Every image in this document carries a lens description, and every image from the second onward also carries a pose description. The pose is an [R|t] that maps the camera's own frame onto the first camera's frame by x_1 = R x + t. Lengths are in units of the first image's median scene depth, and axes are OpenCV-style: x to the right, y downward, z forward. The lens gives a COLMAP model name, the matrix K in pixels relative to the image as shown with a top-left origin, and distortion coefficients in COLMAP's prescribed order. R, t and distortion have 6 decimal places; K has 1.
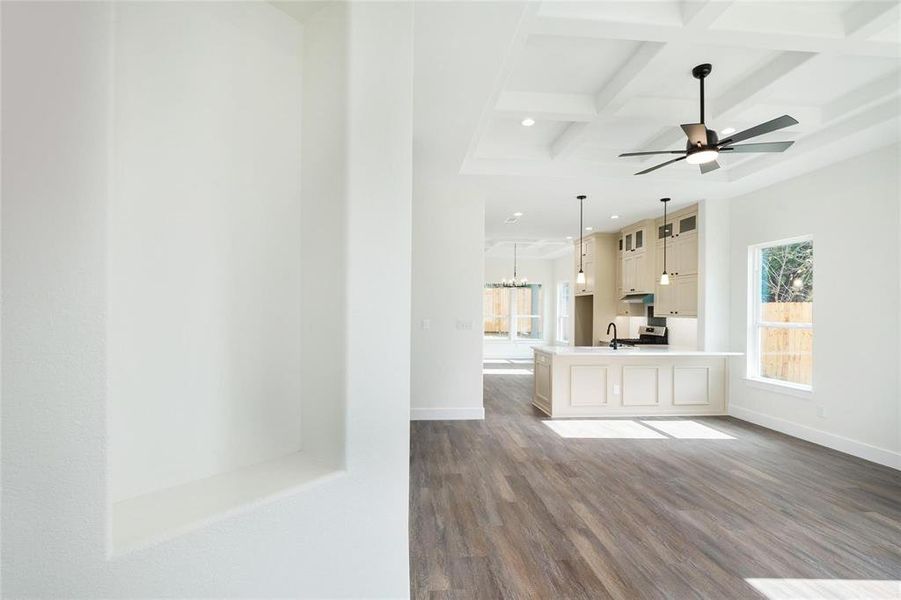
lens RADIAL K [[413.8, 0, 434.3], [0, 413.8, 310.6], [0, 0, 1]] dist [-0.001900, -0.000207]
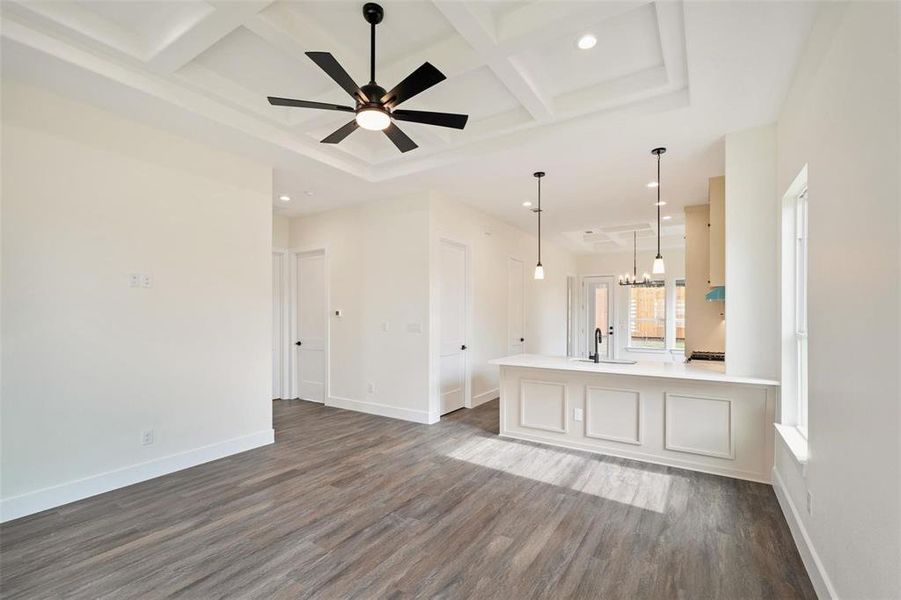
lens RADIAL K [[399.6, 0, 454.9], [0, 399.6, 314.1], [0, 0, 1]] dist [-0.001427, 0.000005]
pose [[0.800651, -0.008435, -0.599071, 0.791631], [0.007644, 0.999963, -0.003863, 0.006360], [0.599082, -0.001486, 0.800686, 0.301127]]
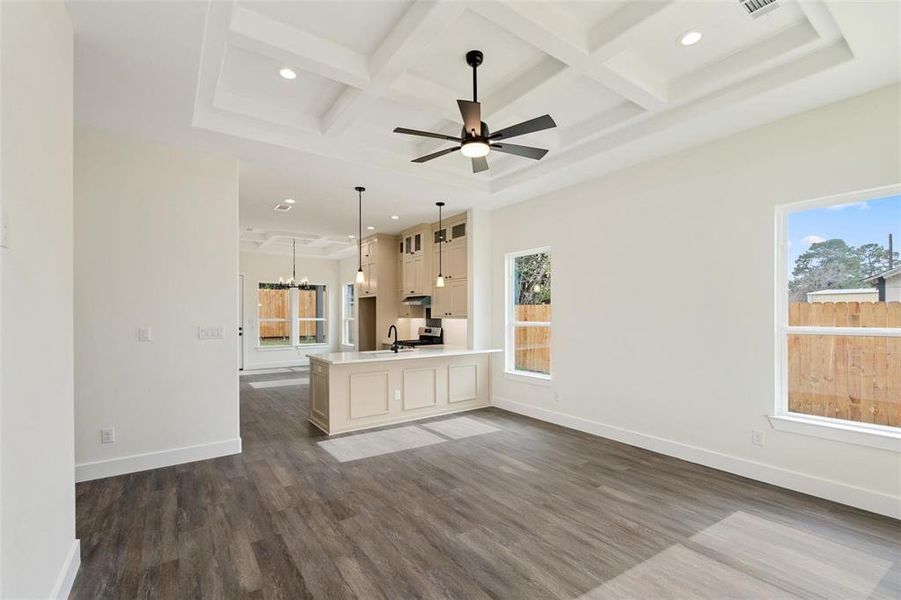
lens RADIAL K [[399.6, 0, 454.9], [0, 399.6, 314.1], [0, 0, 1]] dist [-0.001427, 0.000005]
pose [[0.853212, -0.011069, 0.521447, 0.080536], [0.009736, 0.999939, 0.005296, -0.000091], [-0.521473, 0.000559, 0.853267, 0.155538]]
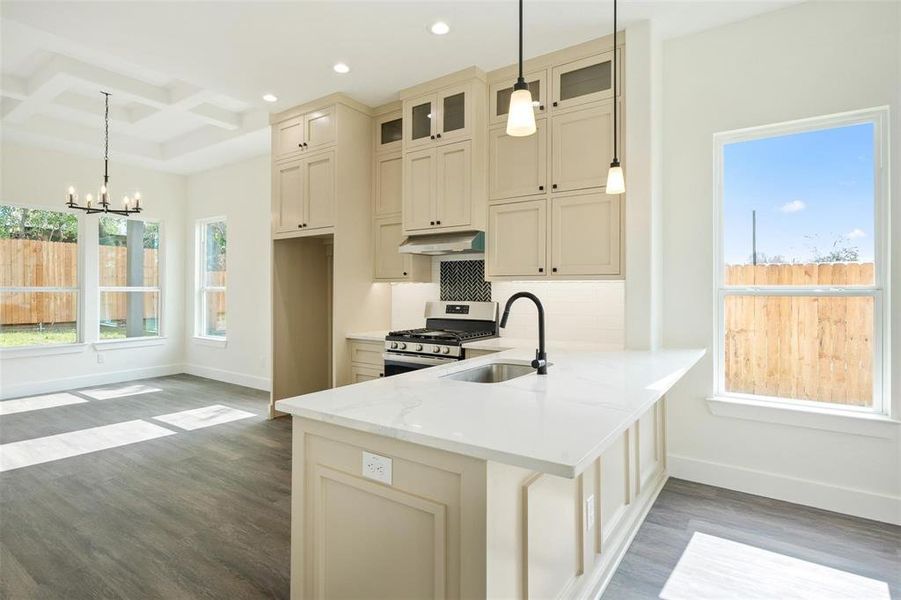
lens RADIAL K [[472.2, 0, 436.1], [0, 472.2, 284.8], [0, 0, 1]] dist [-0.005212, -0.000312]
pose [[0.647491, -0.000685, 0.762073, 0.117427], [0.004227, 0.999987, -0.002693, 0.028794], [-0.762061, 0.004965, 0.647486, 0.967714]]
